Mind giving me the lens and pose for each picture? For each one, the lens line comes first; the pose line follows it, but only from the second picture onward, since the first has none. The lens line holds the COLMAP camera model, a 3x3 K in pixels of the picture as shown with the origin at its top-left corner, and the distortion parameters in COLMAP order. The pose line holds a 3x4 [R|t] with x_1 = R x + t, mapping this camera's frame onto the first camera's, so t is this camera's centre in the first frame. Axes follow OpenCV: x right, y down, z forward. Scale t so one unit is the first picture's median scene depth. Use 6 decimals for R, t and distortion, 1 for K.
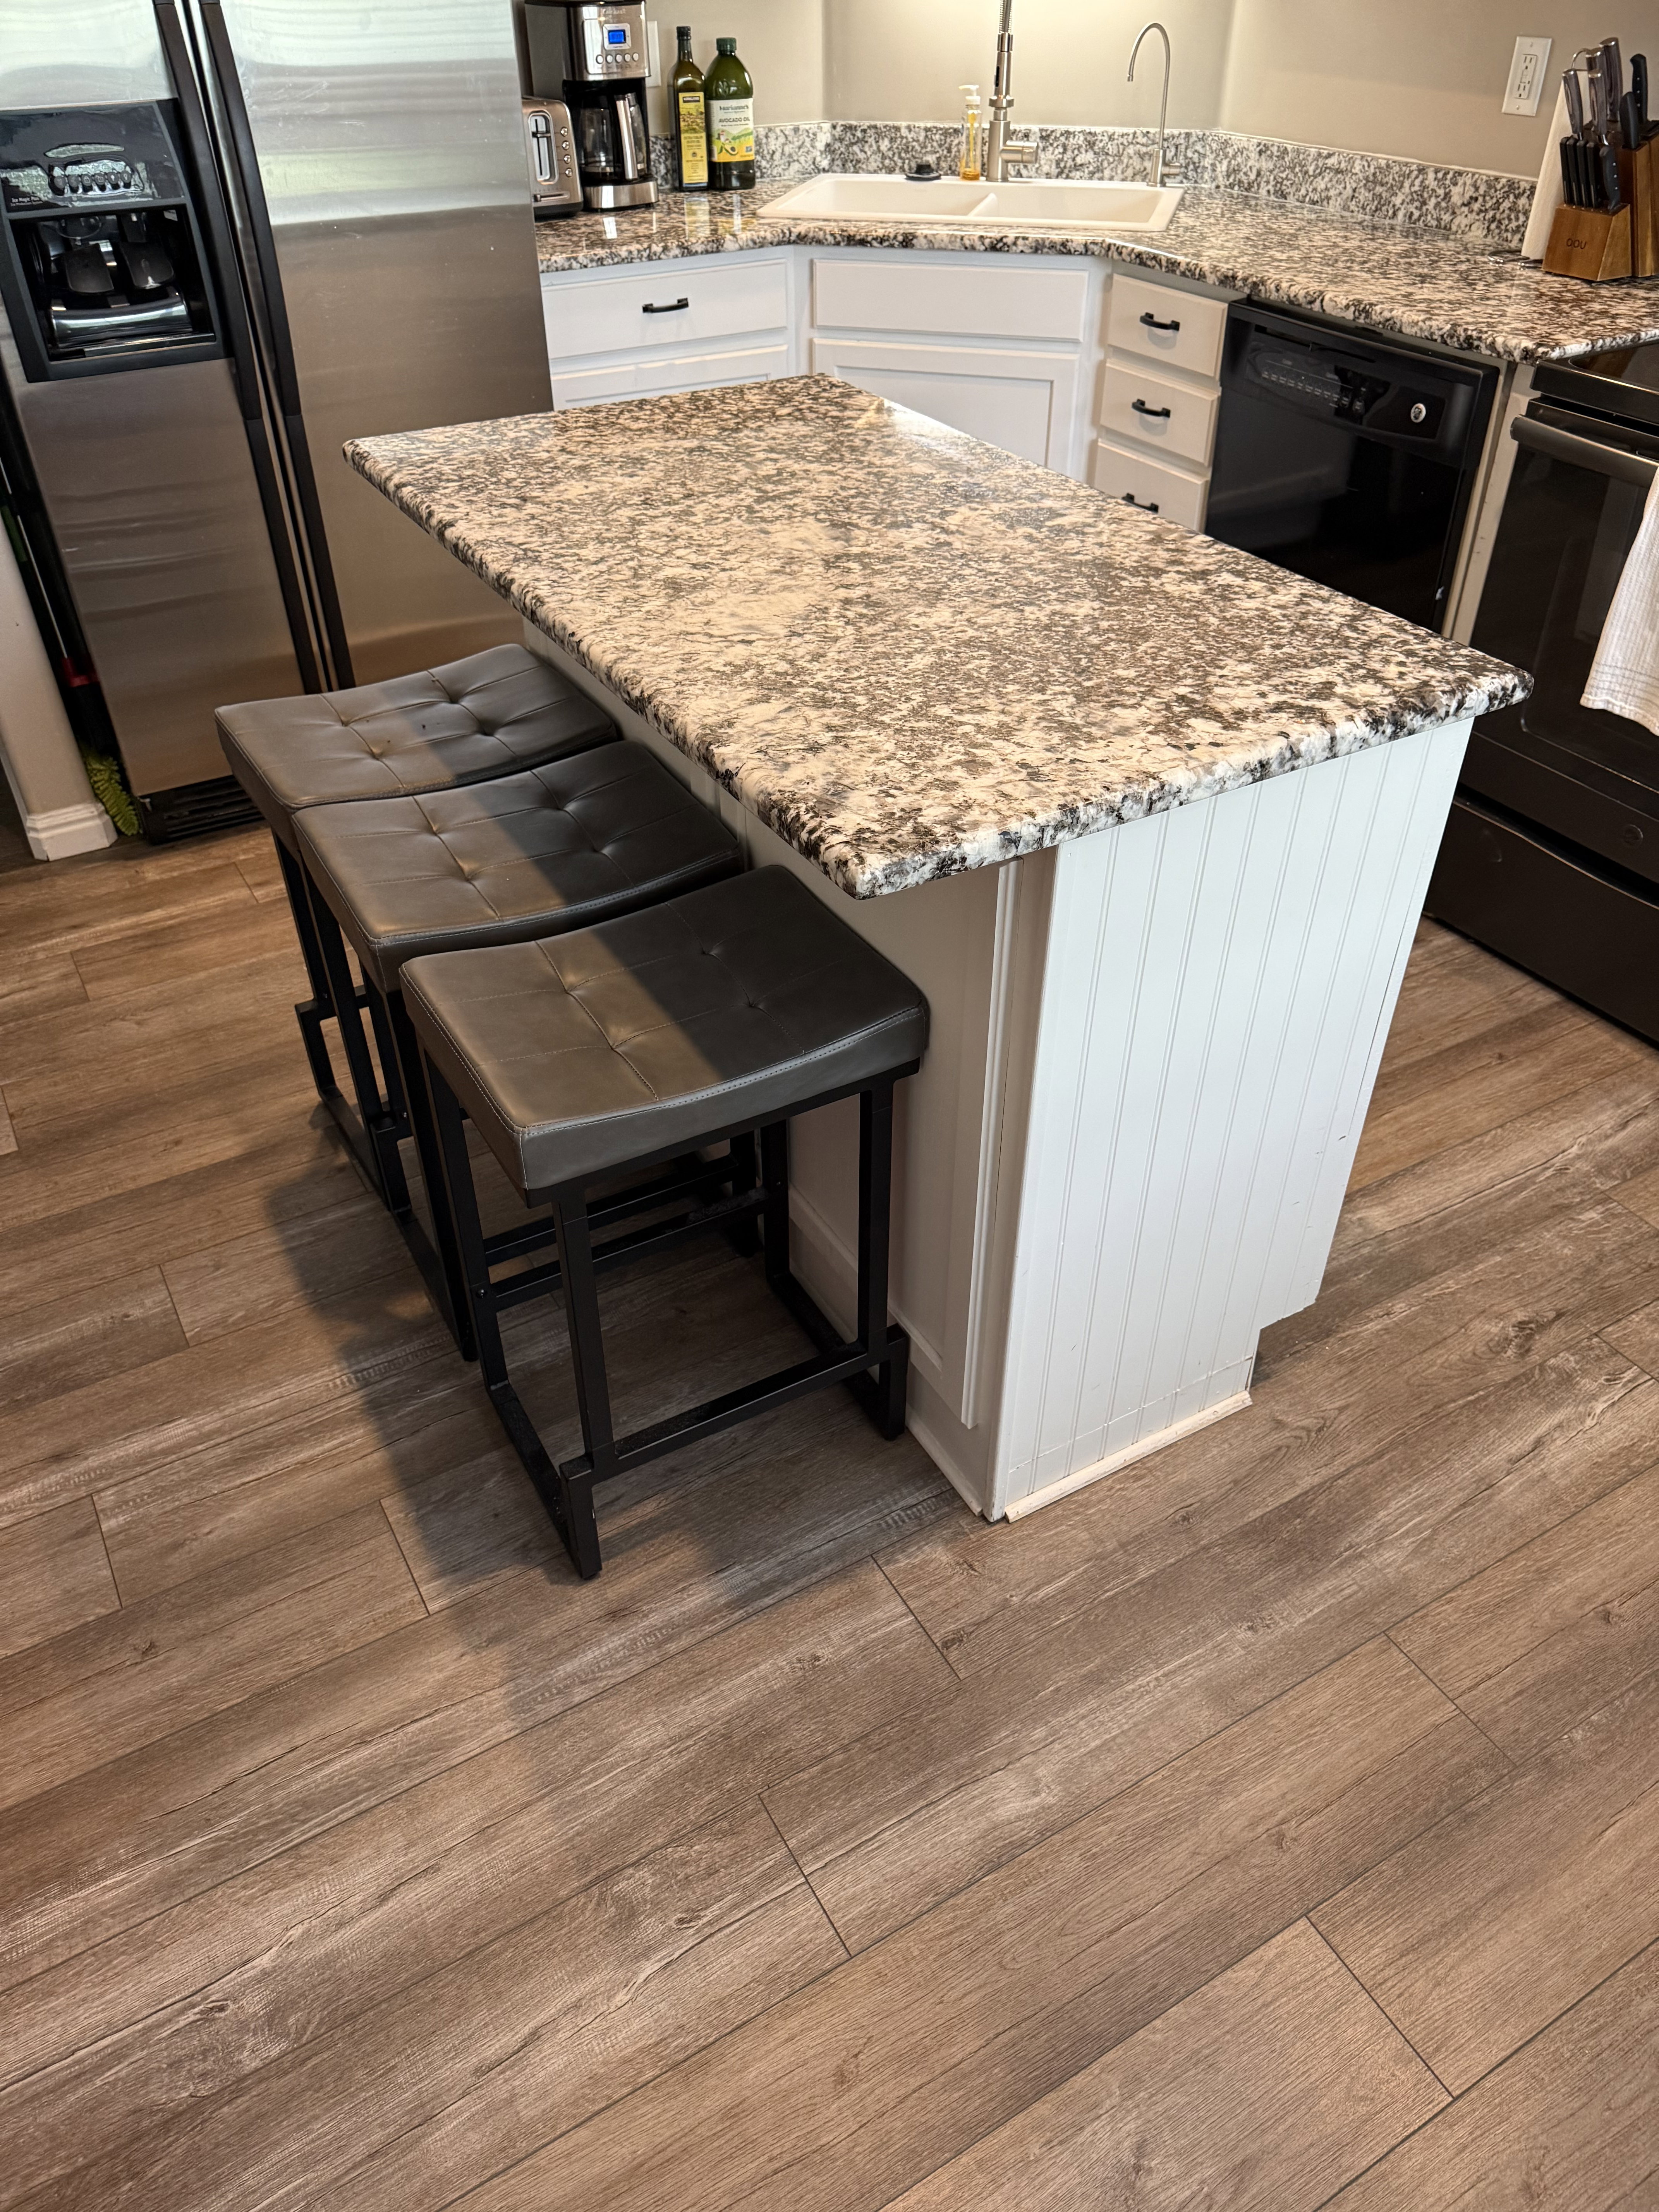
lens RADIAL K [[1561.0, 0, 825.8], [0, 1561.0, 1107.9], [0, 0, 1]] dist [0.043059, -0.059602]
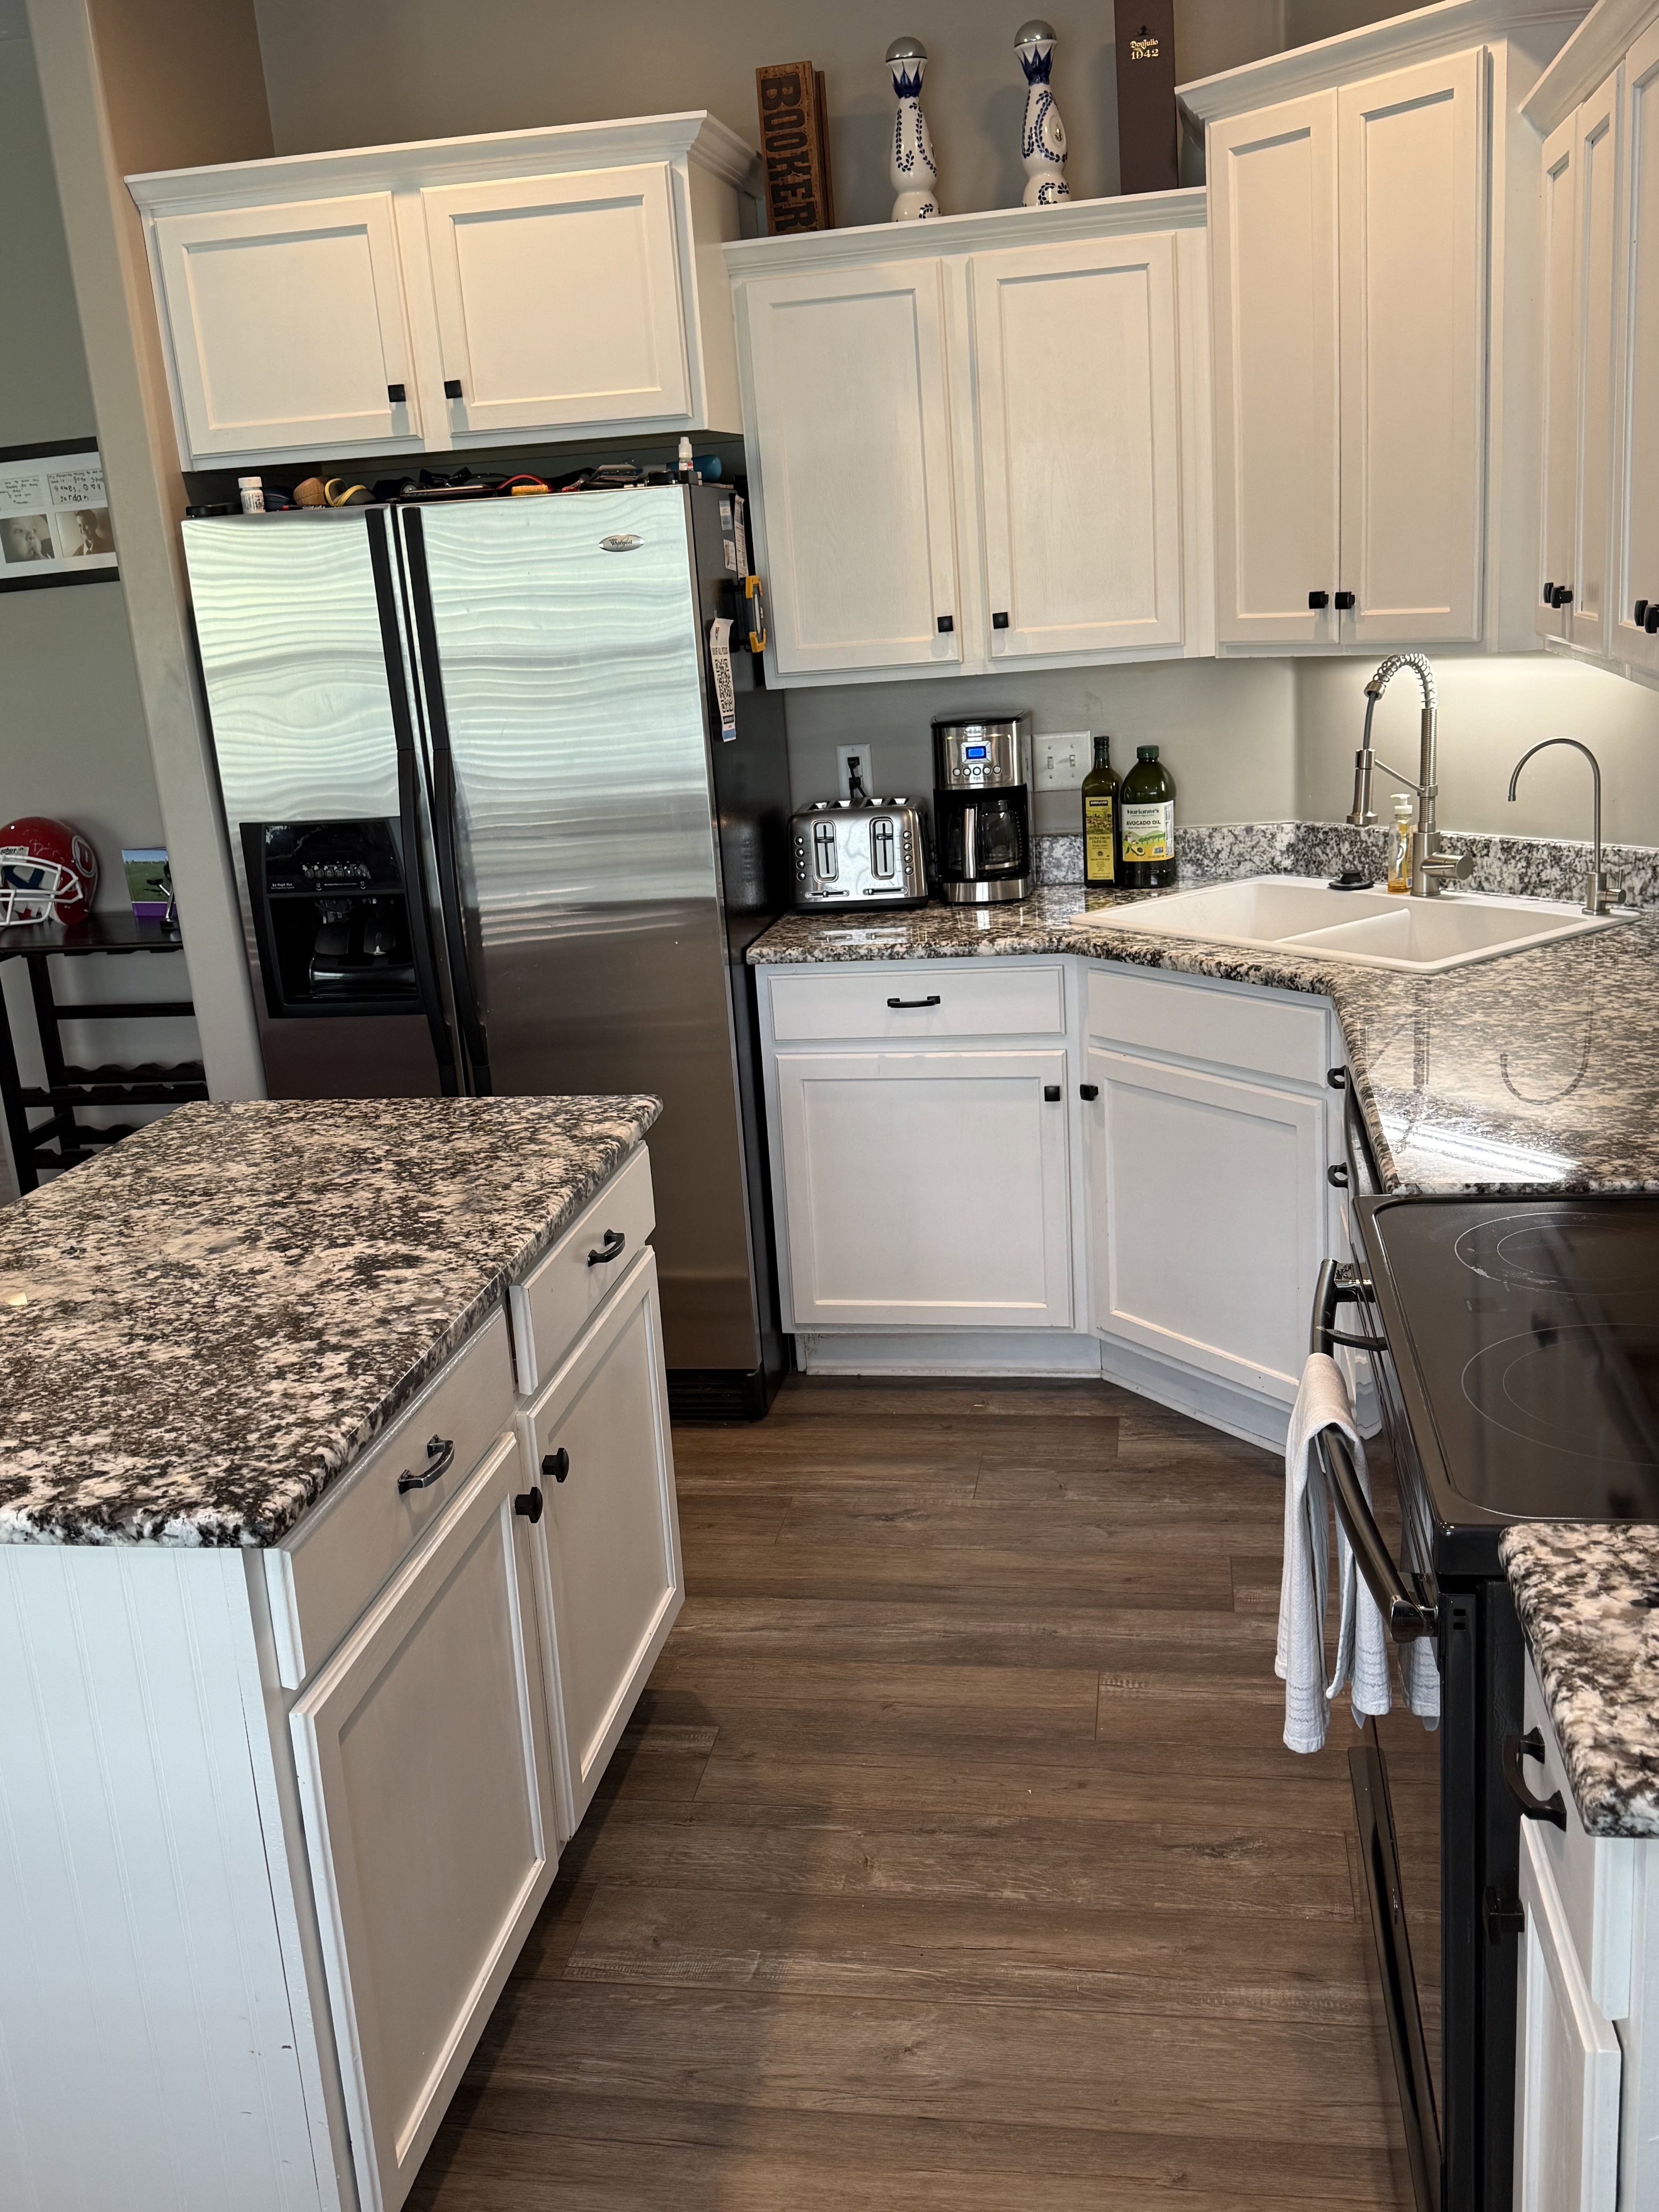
lens RADIAL K [[1991.7, 0, 820.3], [0, 1991.7, 1117.1], [0, 0, 1]] dist [0.146427, -0.254407]
pose [[0.765066, 0.127909, -0.631120, 0.883273], [-0.344264, 0.909502, -0.233000, -0.208091], [0.544202, 0.395533, 0.739864, 0.151462]]
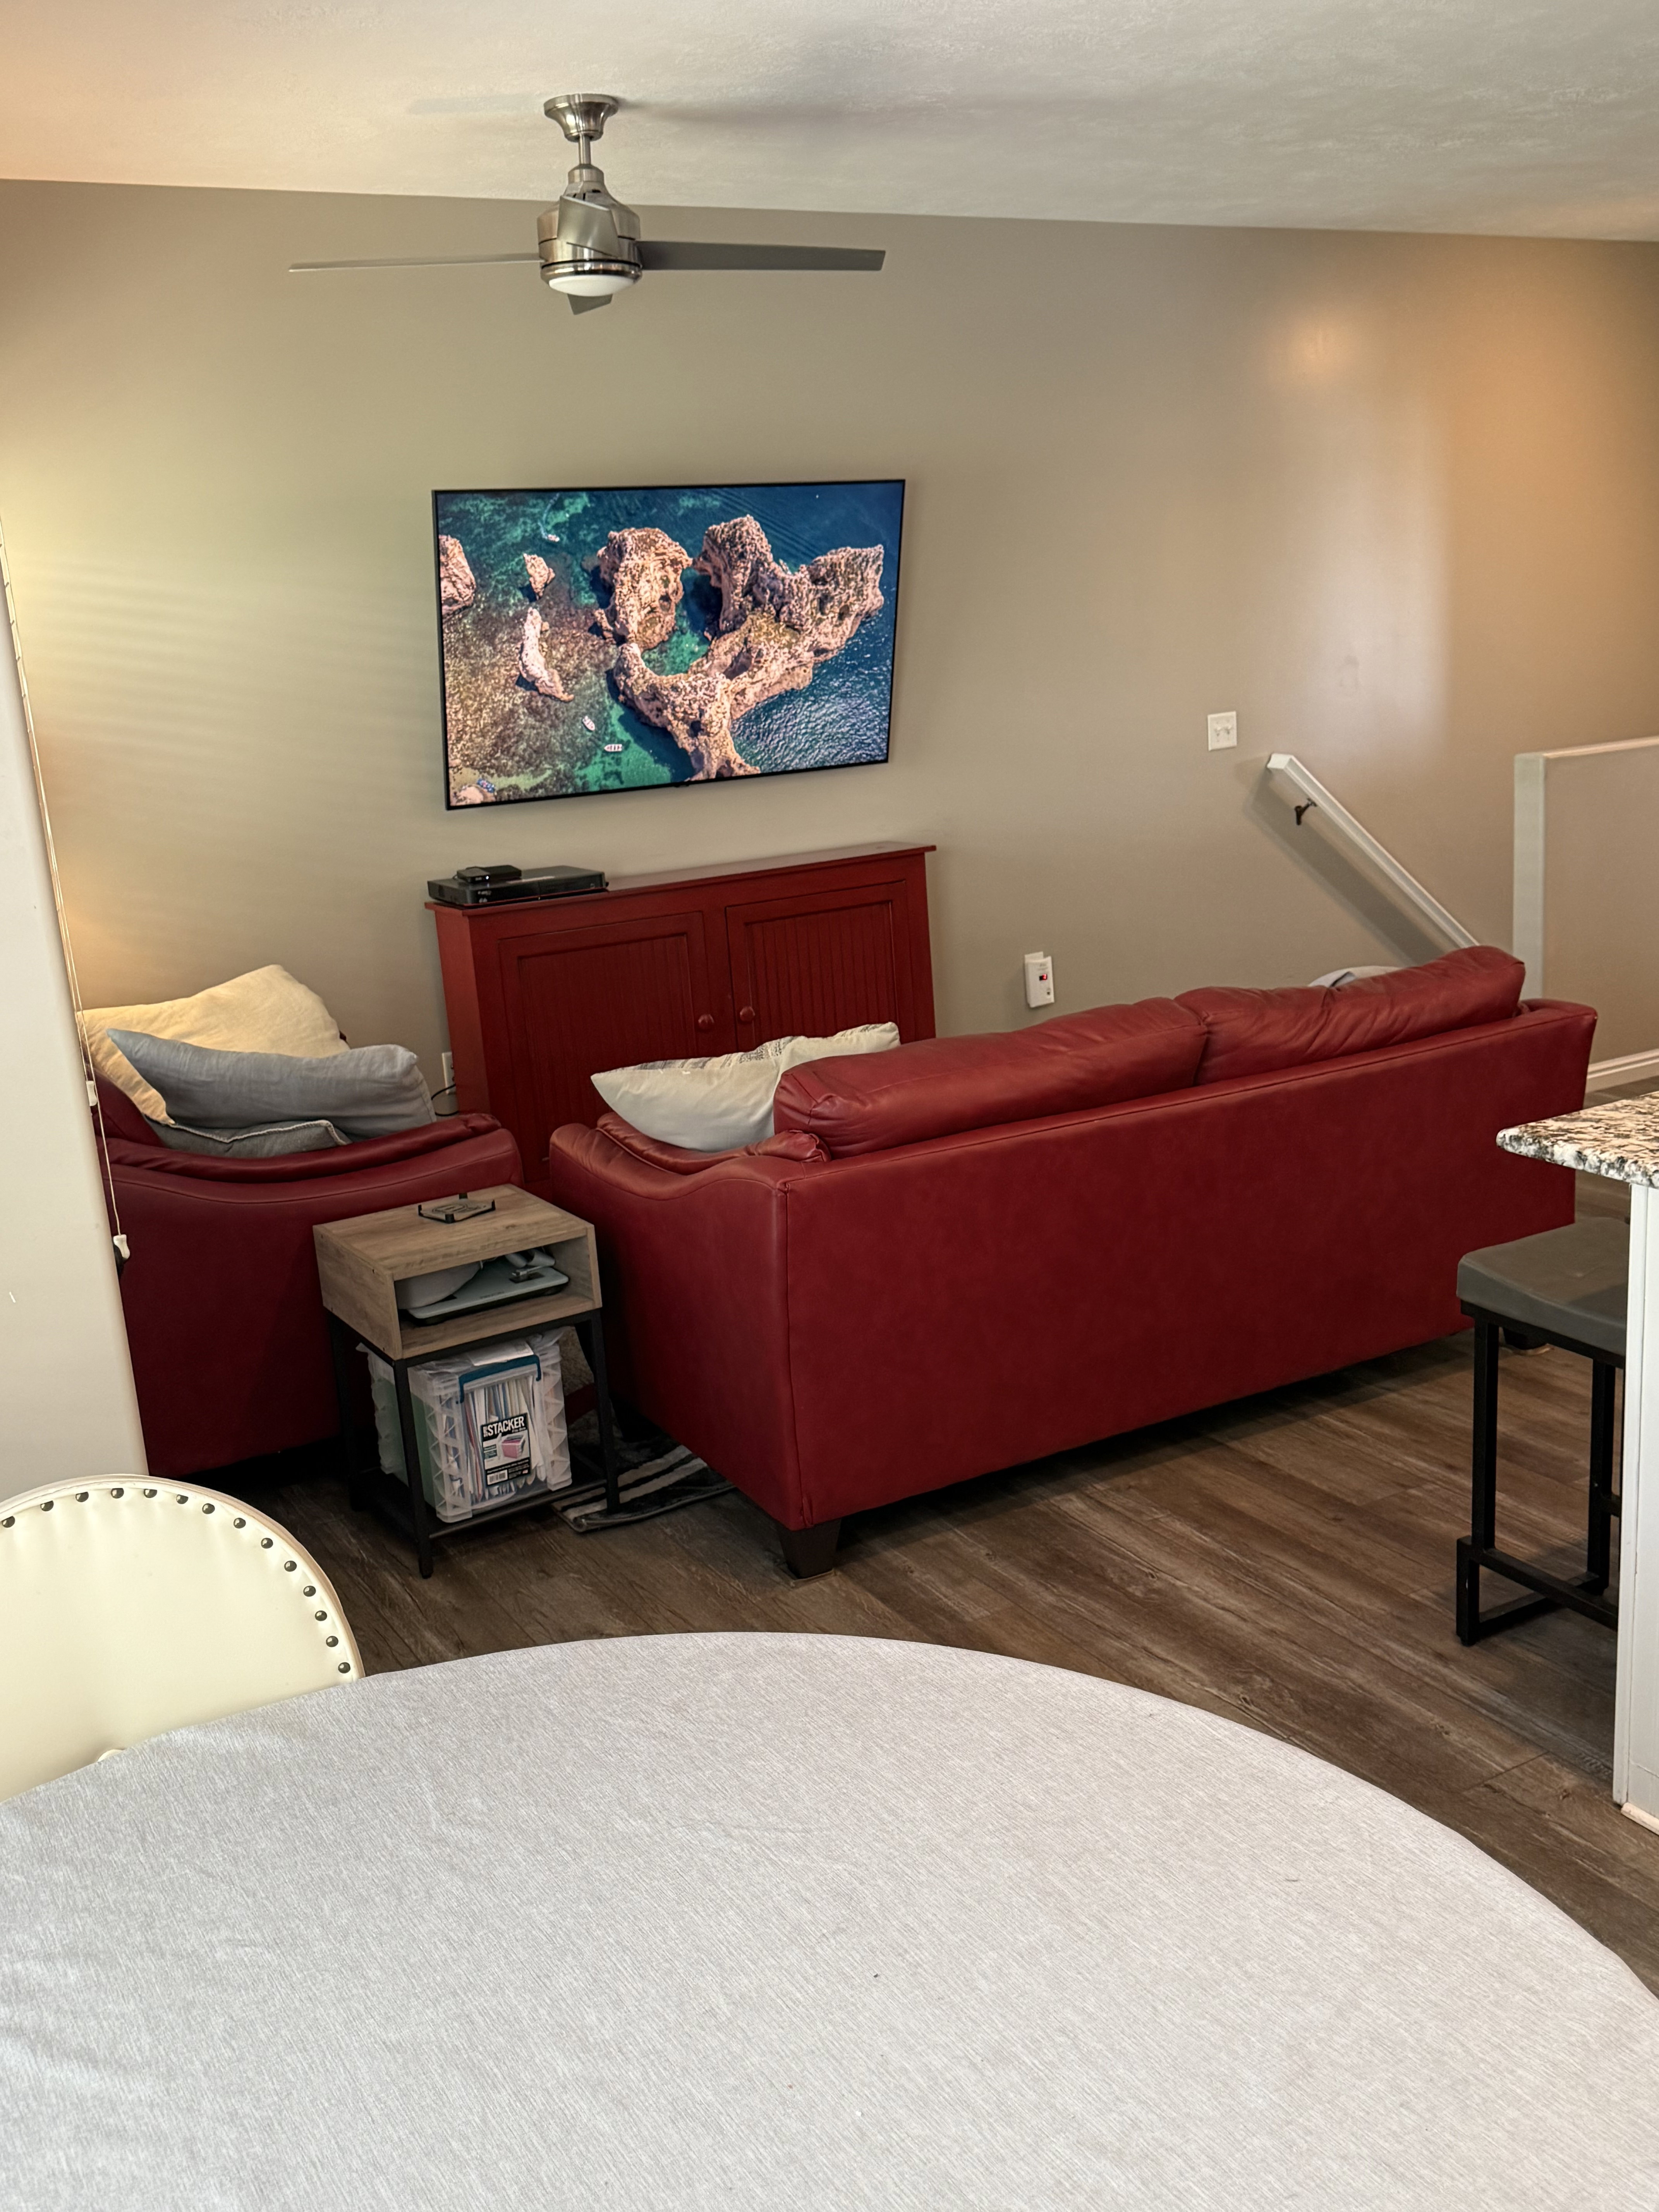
lens RADIAL K [[1991.7, 0, 836.7], [0, 1991.7, 1121.7], [0, 0, 1]] dist [0.146427, -0.254407]
pose [[0.001639, 0.249722, -0.968316, 1.189824], [-0.564667, 0.799401, 0.205204, -0.106635], [0.825317, 0.546440, 0.142320, 0.006525]]
